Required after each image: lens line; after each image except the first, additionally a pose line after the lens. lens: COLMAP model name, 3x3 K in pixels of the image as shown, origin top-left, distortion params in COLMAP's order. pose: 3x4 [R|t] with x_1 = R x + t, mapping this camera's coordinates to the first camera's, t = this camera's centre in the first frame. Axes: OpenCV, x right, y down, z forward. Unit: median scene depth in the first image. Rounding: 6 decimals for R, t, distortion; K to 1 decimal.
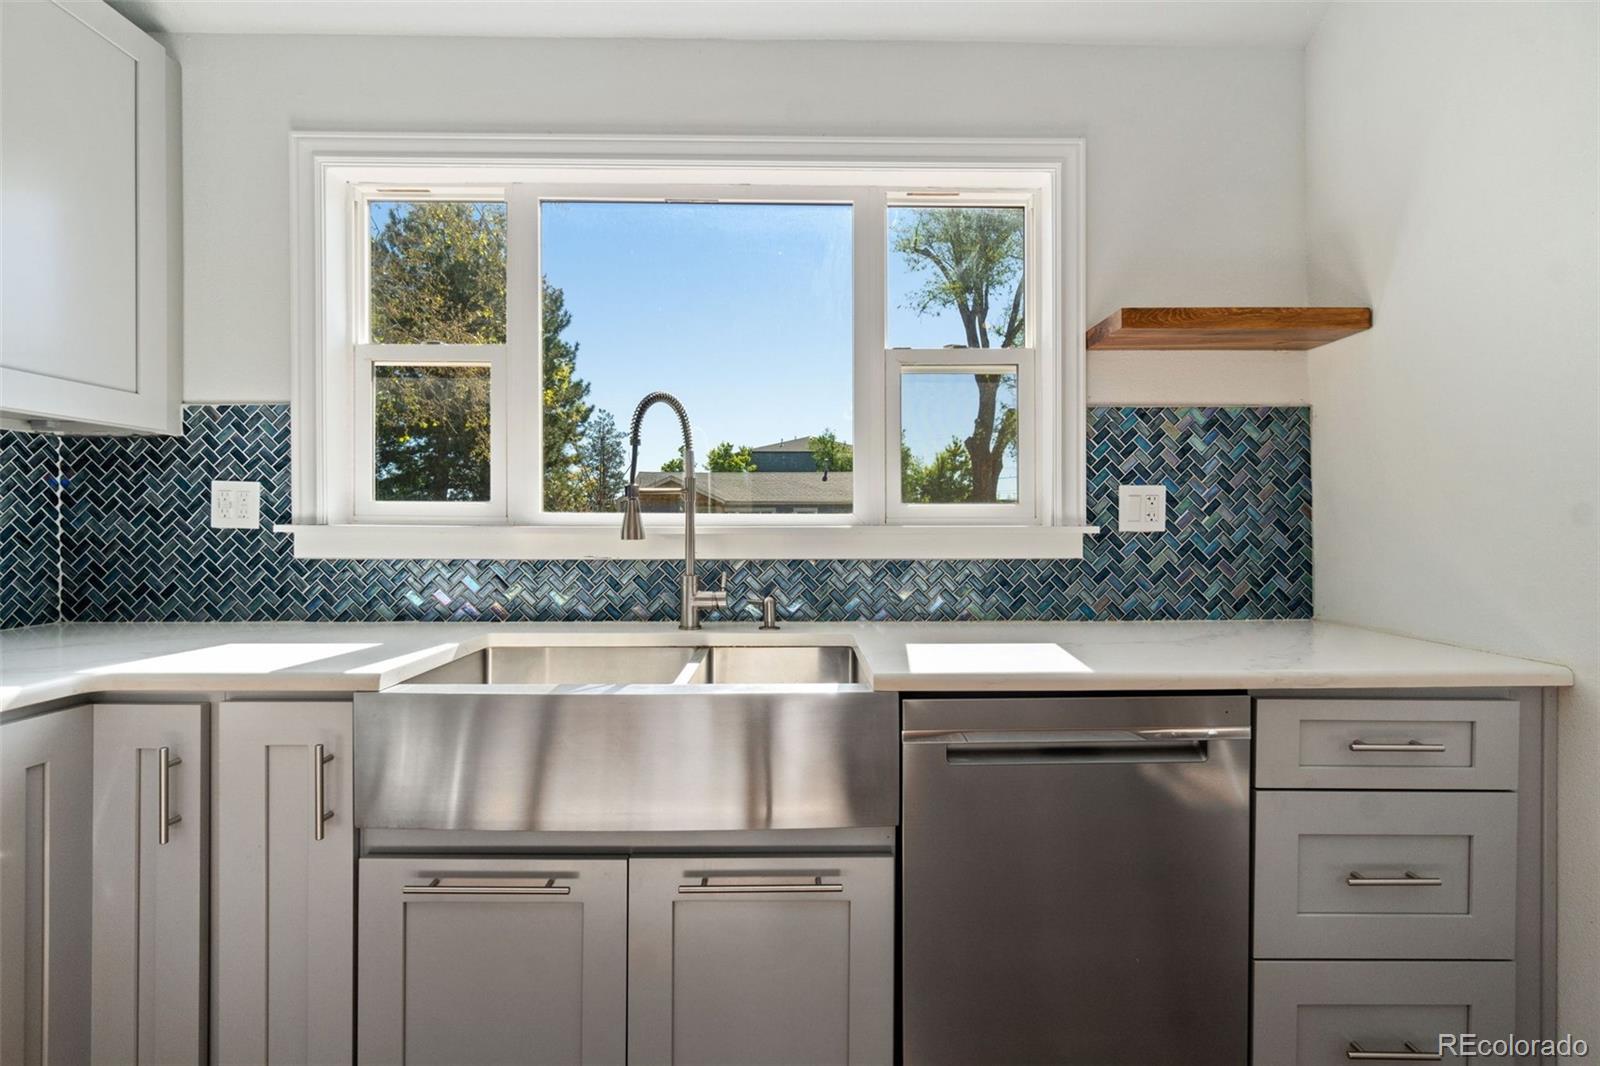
lens RADIAL K [[751.9, 0, 798.2], [0, 751.9, 527.8], [0, 0, 1]] dist [0.003911, -0.000575]
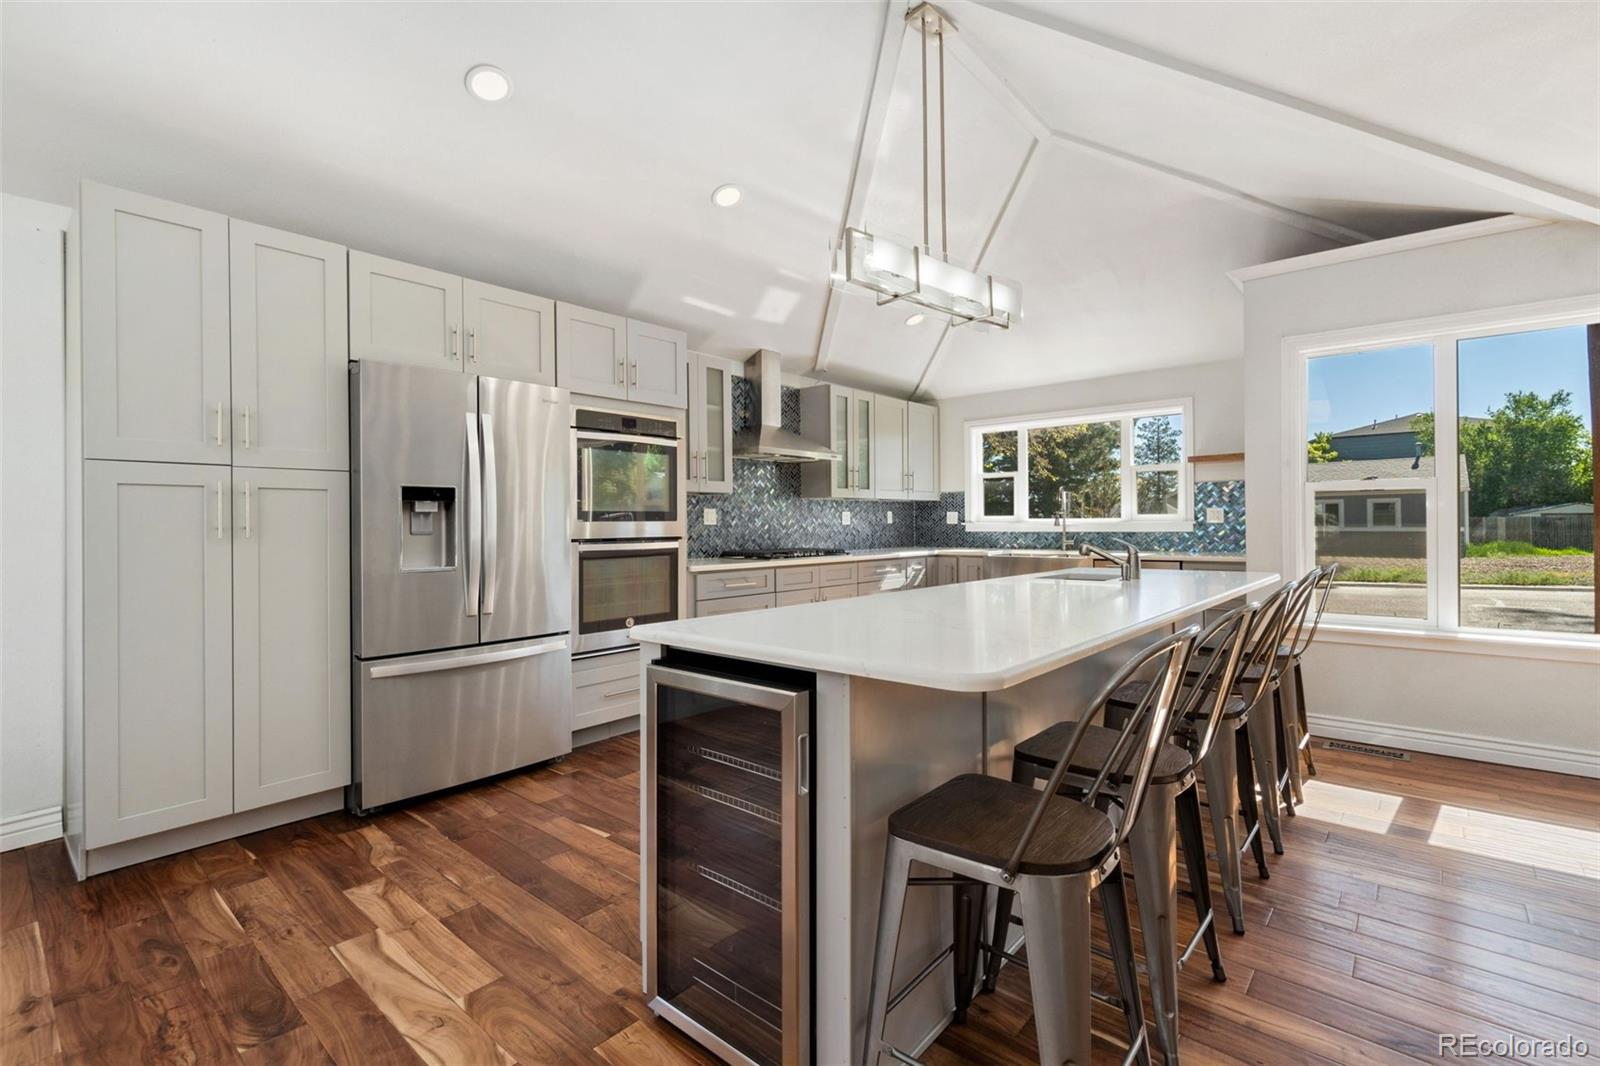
lens RADIAL K [[707.9, 0, 805.4], [0, 707.9, 524.5], [0, 0, 1]] dist [-0.002740, 0.000763]
pose [[0.742383, -0.005978, -0.669949, 1.141683], [0.007868, 0.999969, -0.000204, -0.001382], [0.669930, -0.005120, 0.742407, -2.223061]]
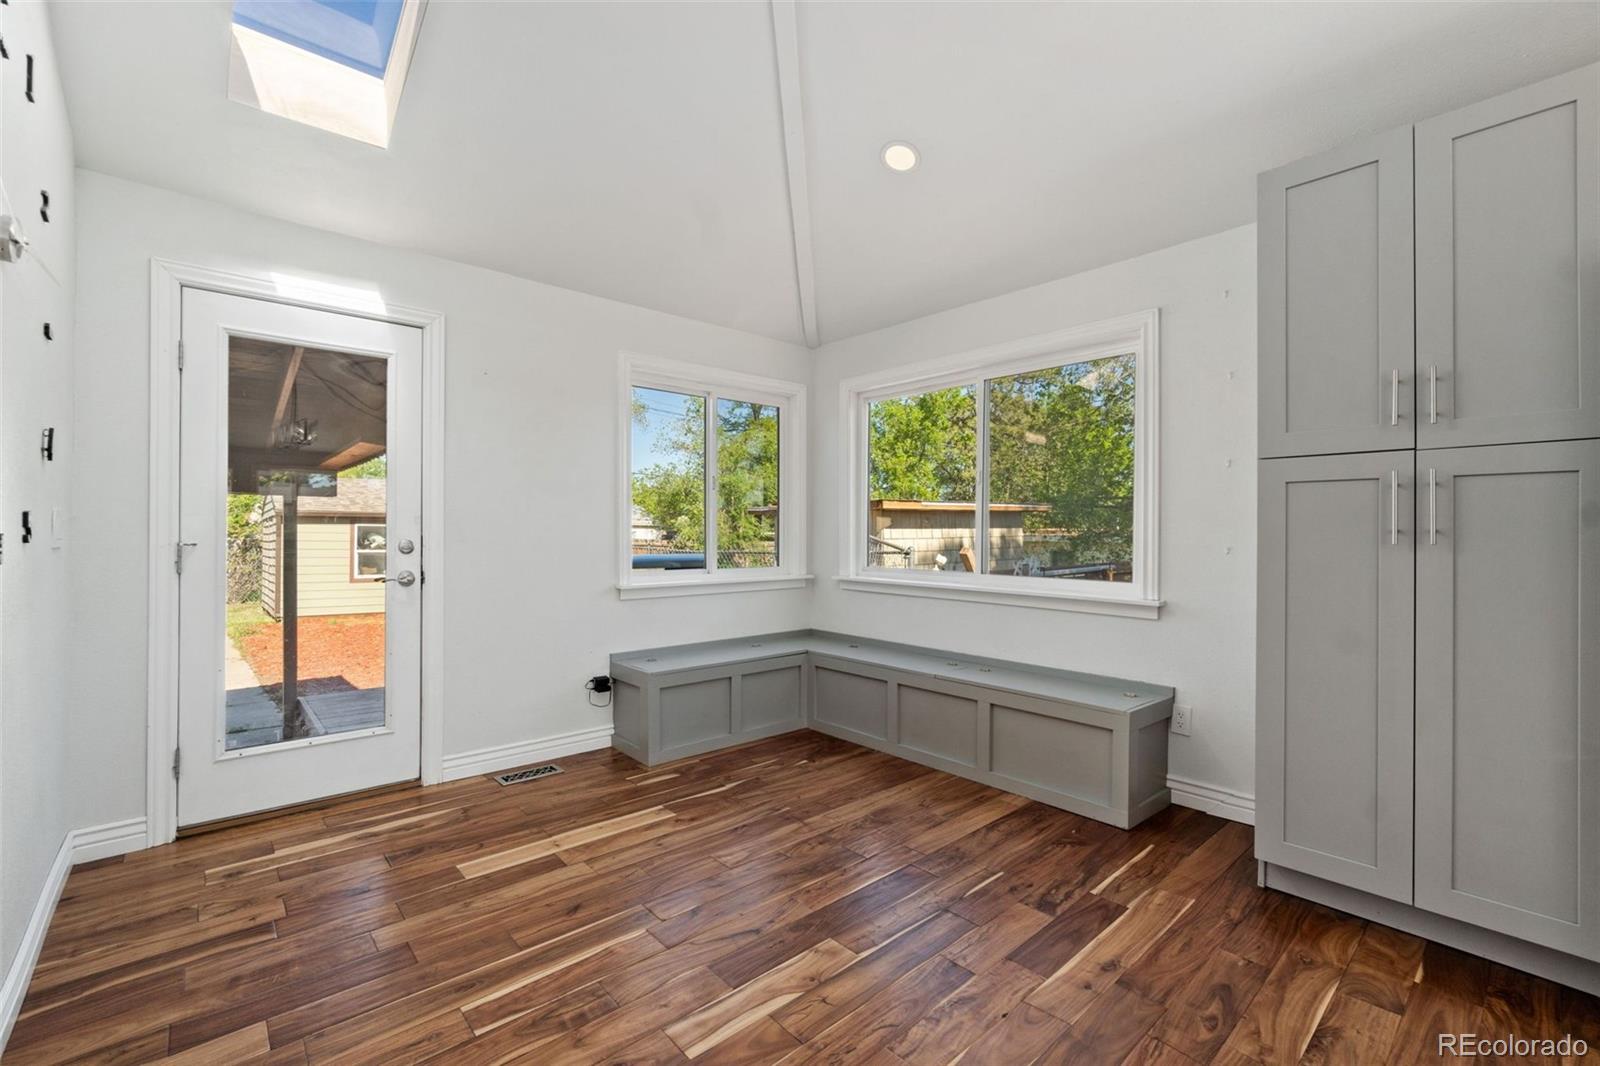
lens RADIAL K [[707.9, 0, 809.4], [0, 707.9, 521.7], [0, 0, 1]] dist [-0.002740, 0.000763]
pose [[-0.765304, -0.000492, -0.643669, 0.641193], [0.001456, 0.999996, -0.002495, -0.019649], [0.643667, -0.002846, -0.765300, -1.587758]]
